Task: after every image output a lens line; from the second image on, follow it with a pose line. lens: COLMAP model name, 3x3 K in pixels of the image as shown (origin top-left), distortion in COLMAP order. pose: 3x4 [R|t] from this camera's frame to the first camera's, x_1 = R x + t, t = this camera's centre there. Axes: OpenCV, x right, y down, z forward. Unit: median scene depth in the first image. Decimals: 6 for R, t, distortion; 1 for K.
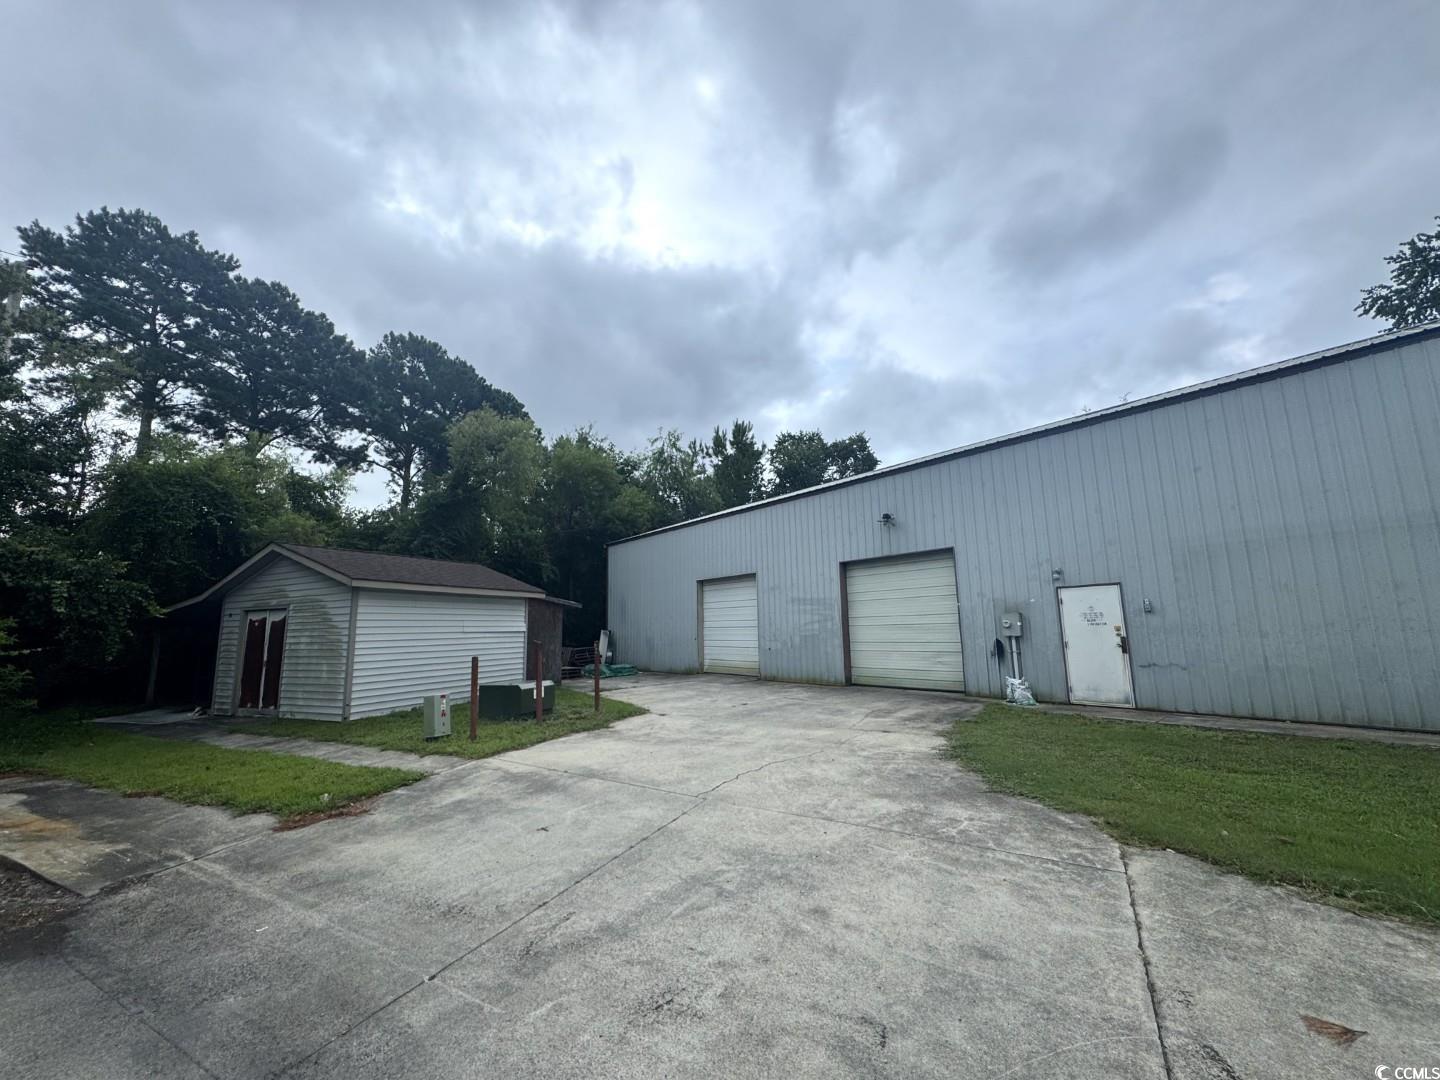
lens RADIAL K [[562.7, 0, 724.0], [0, 562.7, 543.5], [0, 0, 1]] dist [-0.001058, -0.000227]
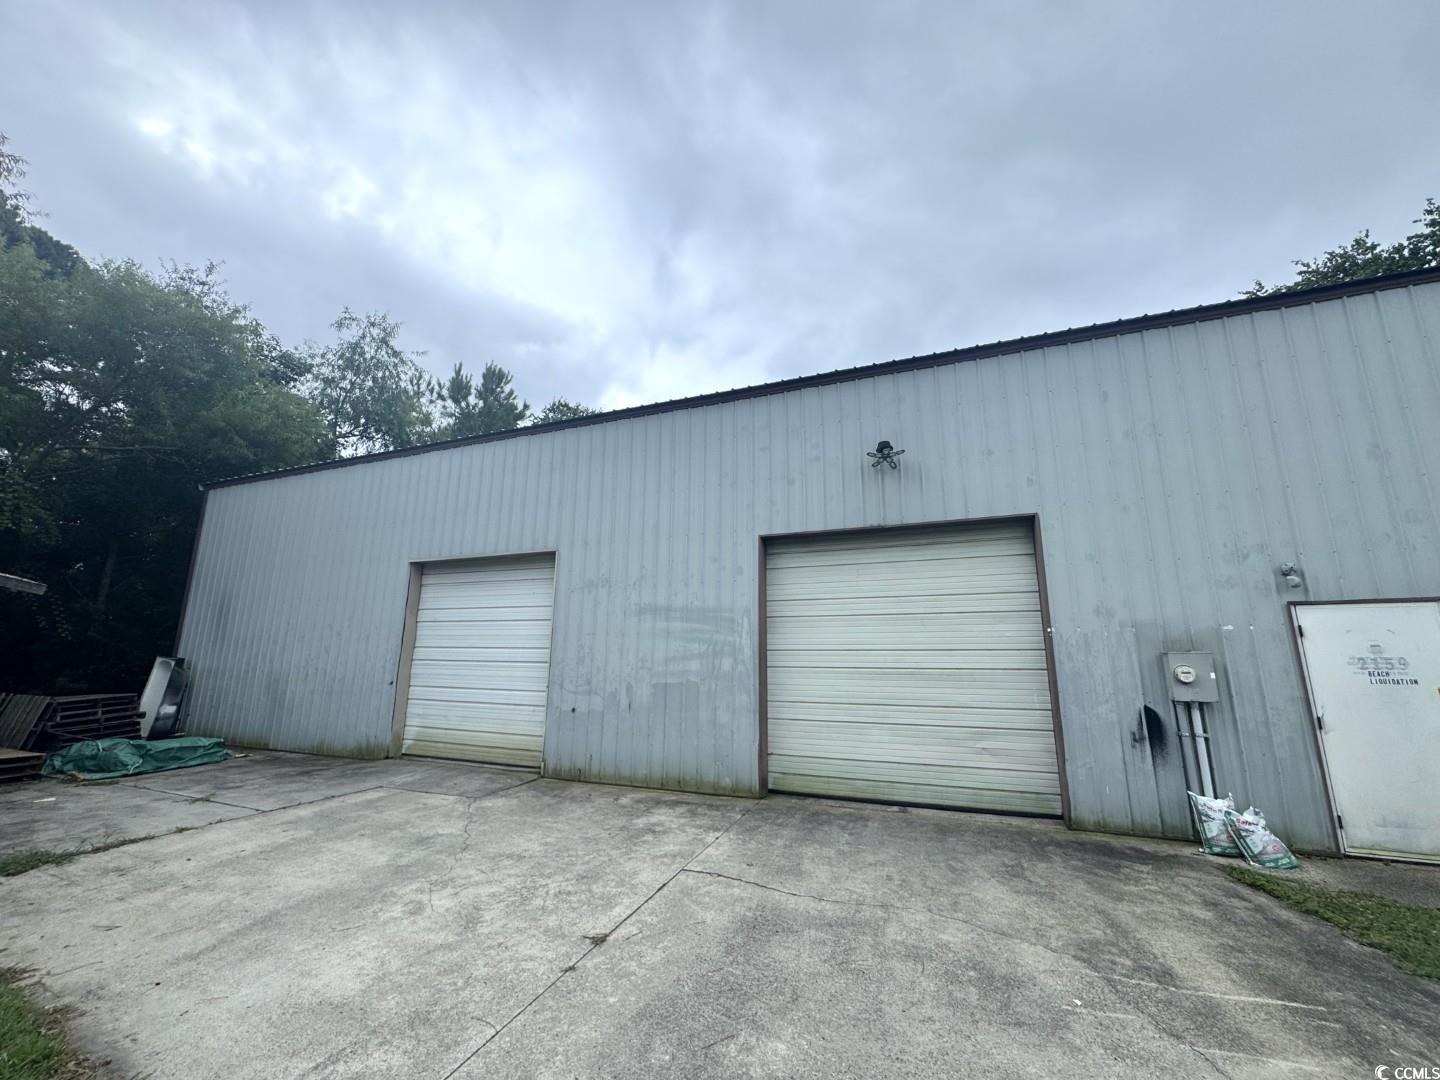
lens RADIAL K [[562.7, 0, 724.0], [0, 562.7, 543.5], [0, 0, 1]] dist [-0.001058, -0.000227]
pose [[0.877380, 0.120310, 0.464466, -0.047472], [-0.095186, 0.992456, -0.077269, 0.076068], [-0.470259, 0.023584, 0.882213, 0.545260]]
